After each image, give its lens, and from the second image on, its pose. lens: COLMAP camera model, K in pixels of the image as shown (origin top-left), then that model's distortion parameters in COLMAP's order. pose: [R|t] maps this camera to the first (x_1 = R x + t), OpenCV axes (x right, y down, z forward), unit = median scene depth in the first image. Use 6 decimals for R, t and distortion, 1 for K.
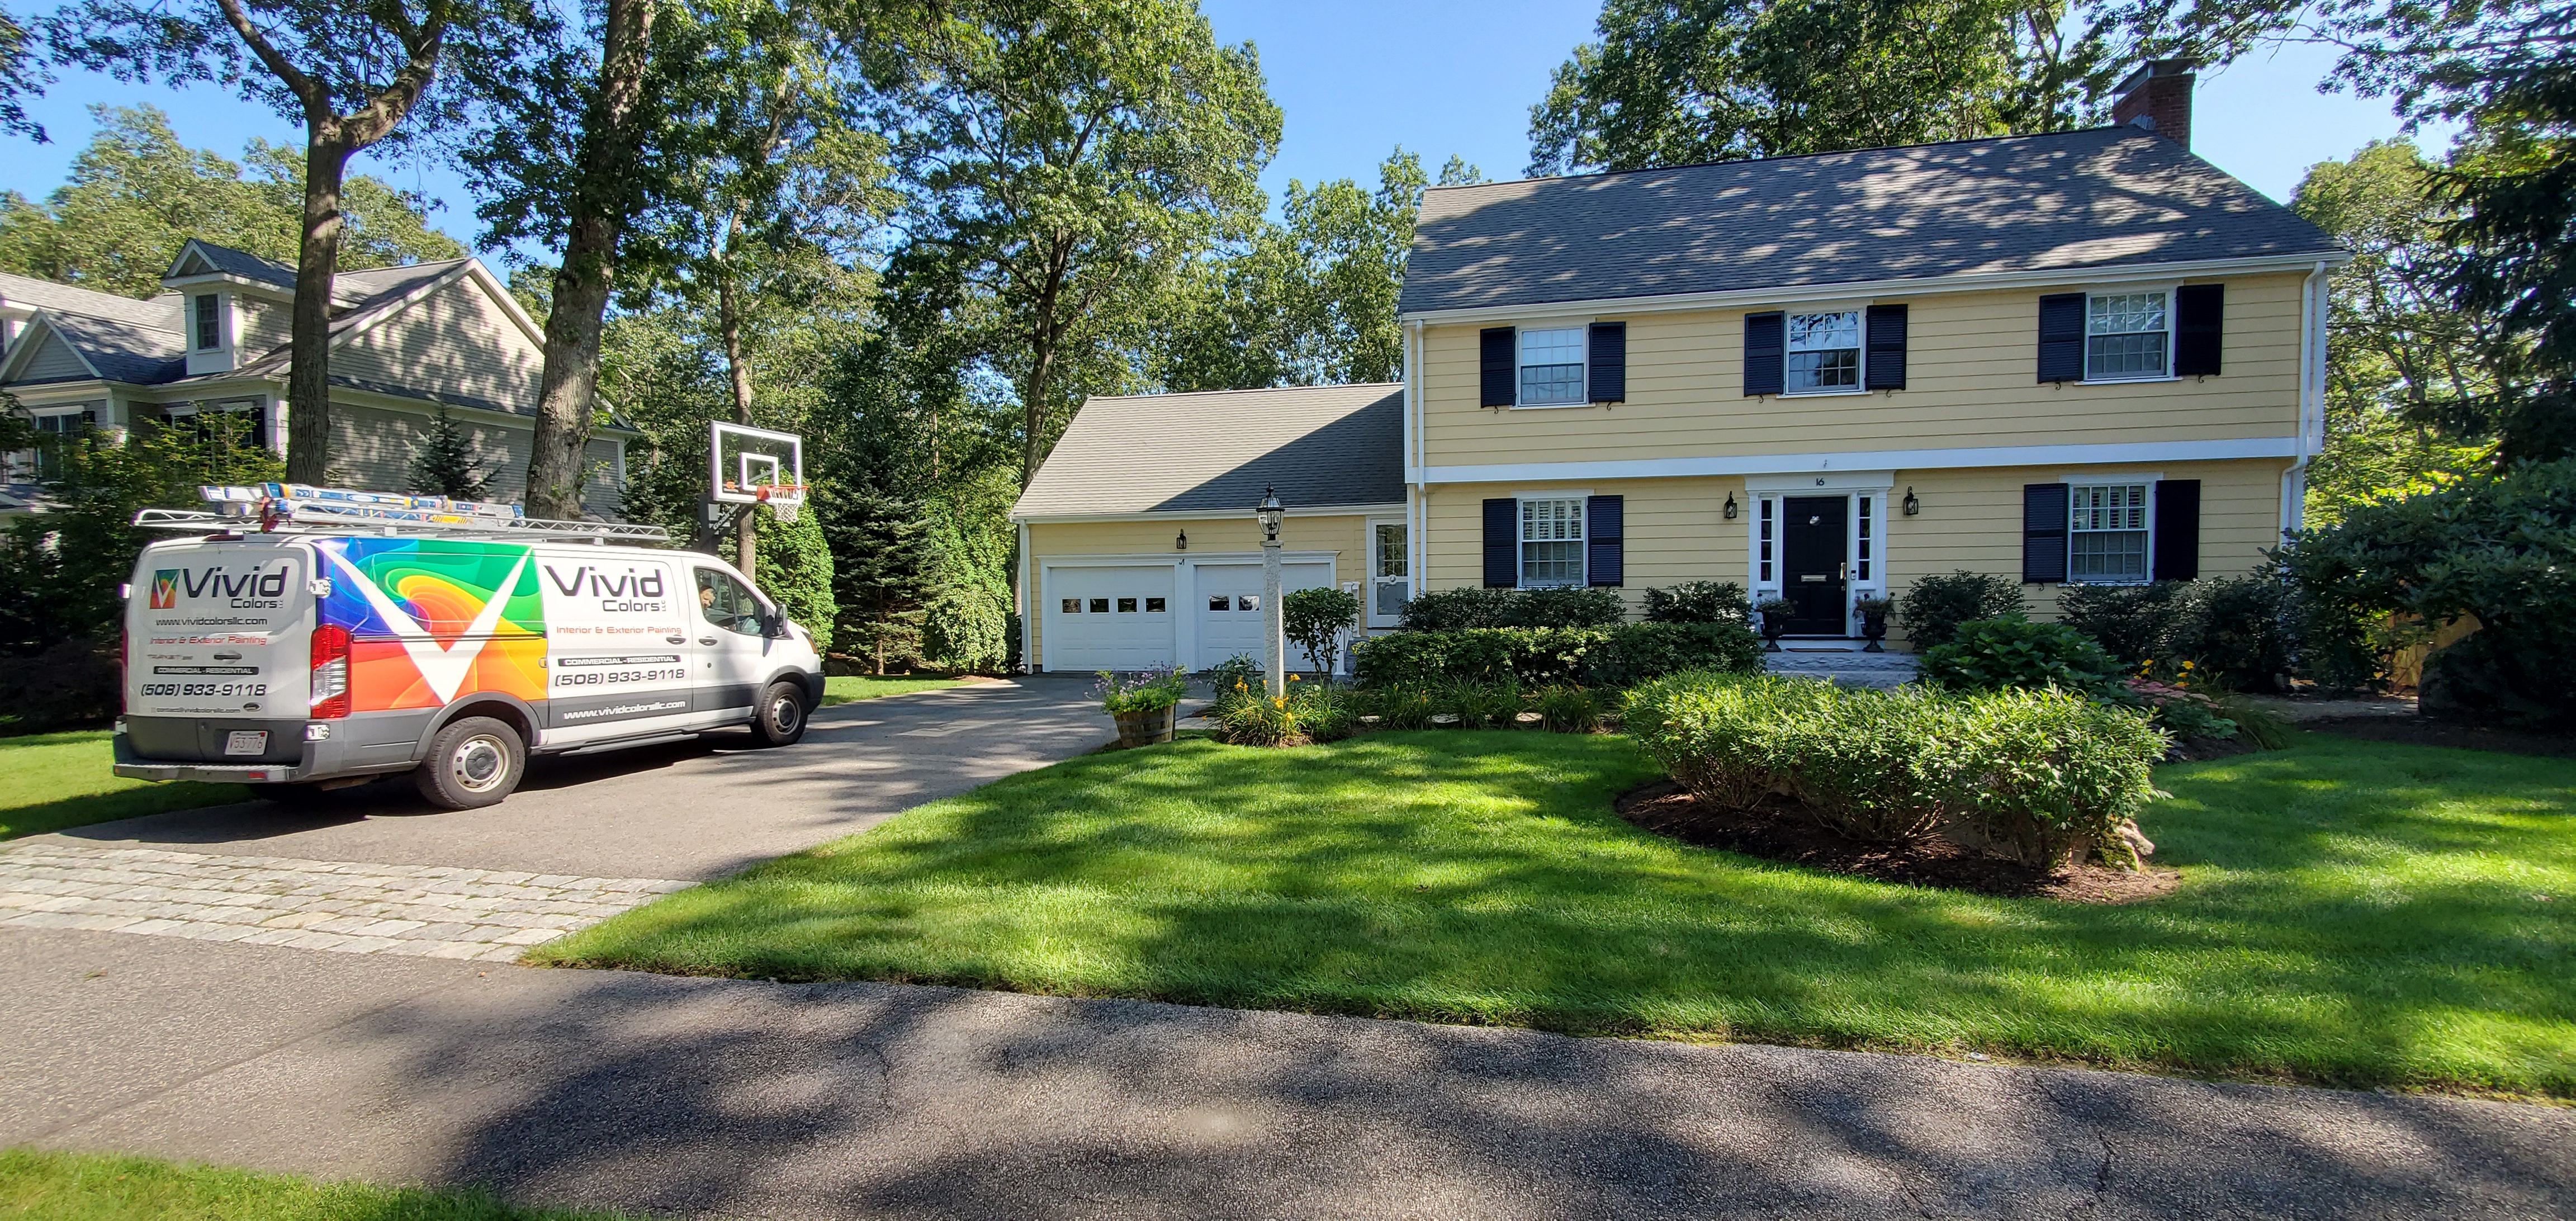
lens RADIAL K [[1006.7, 0, 1308.4], [0, 1006.7, 628.8], [0, 0, 1]] dist [-0.002411, -0.000241]
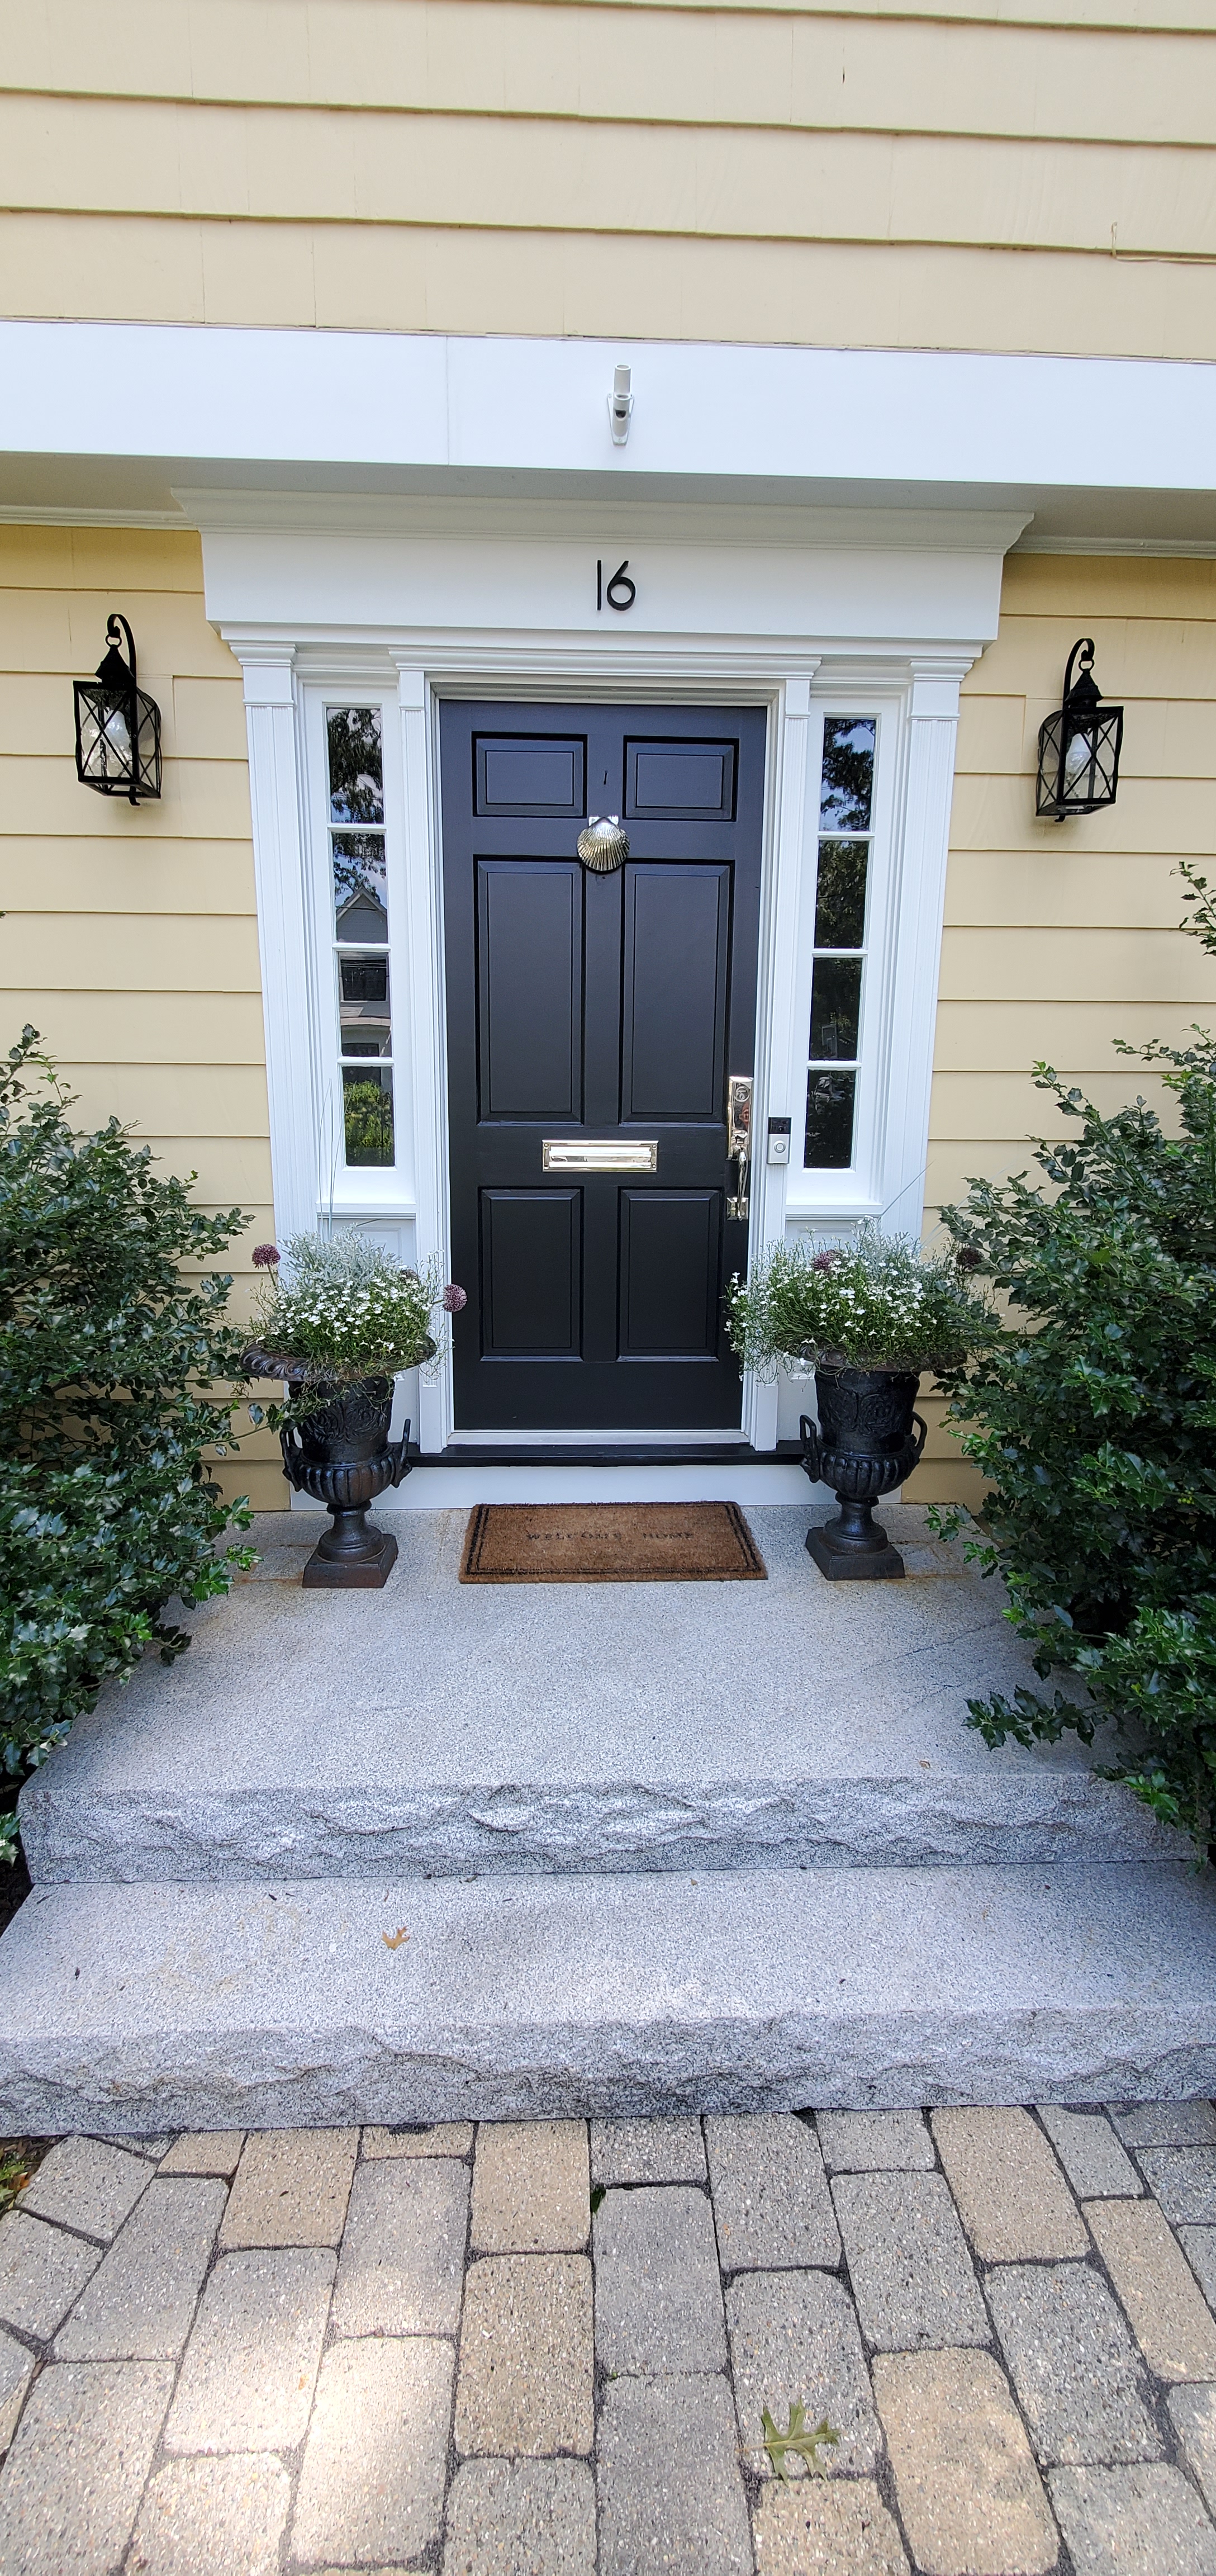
lens RADIAL K [[1006.5, 0, 607.9], [0, 1006.5, 1300.0], [0, 0, 1]] dist [-0.002411, -0.000241]
pose [[0.963478, -0.038977, 0.264937, 0.455476], [-0.004689, 0.986743, 0.162221, -0.054842], [-0.267748, -0.157538, 0.950522, 0.817075]]
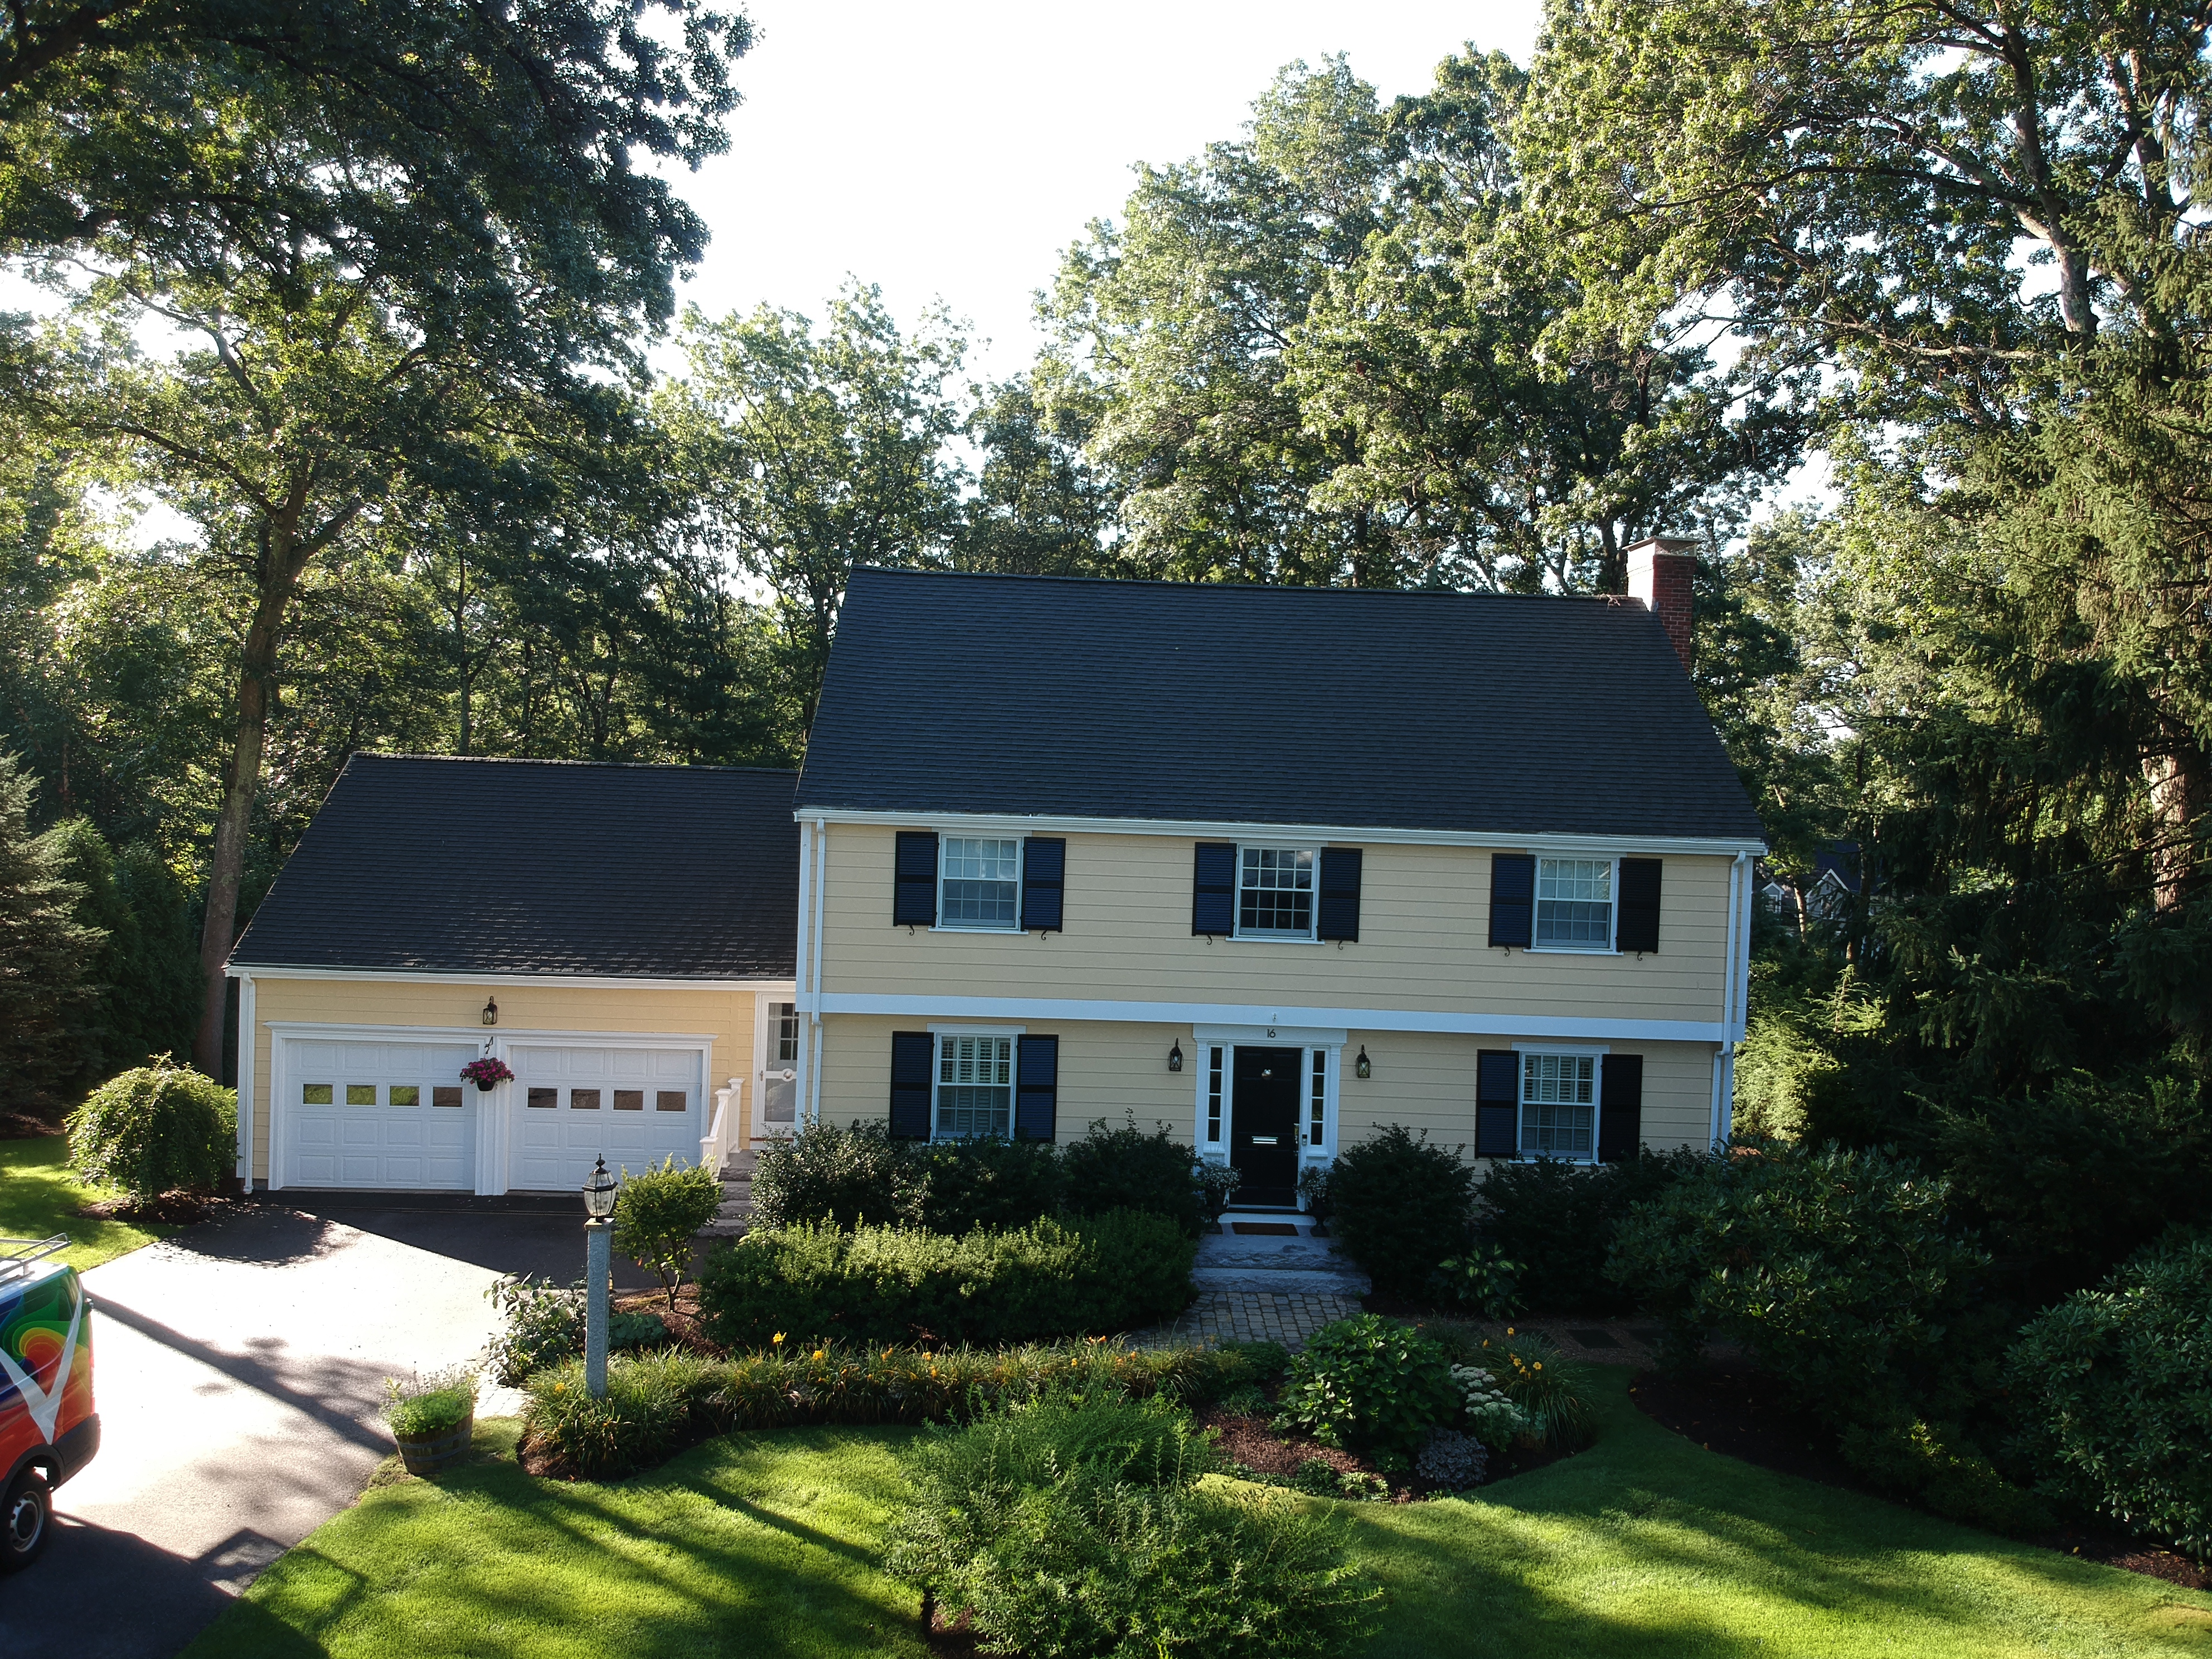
lens RADIAL K [[1644.9, 0, 1084.2], [0, 1644.9, 815.4], [0, 0, 1]] dist [0.050403, -0.004620]
pose [[0.971936, 0.038586, 0.232059, 0.006615], [-0.031247, 0.998891, -0.035218, -0.279857], [-0.233161, 0.026978, 0.972064, -0.366909]]
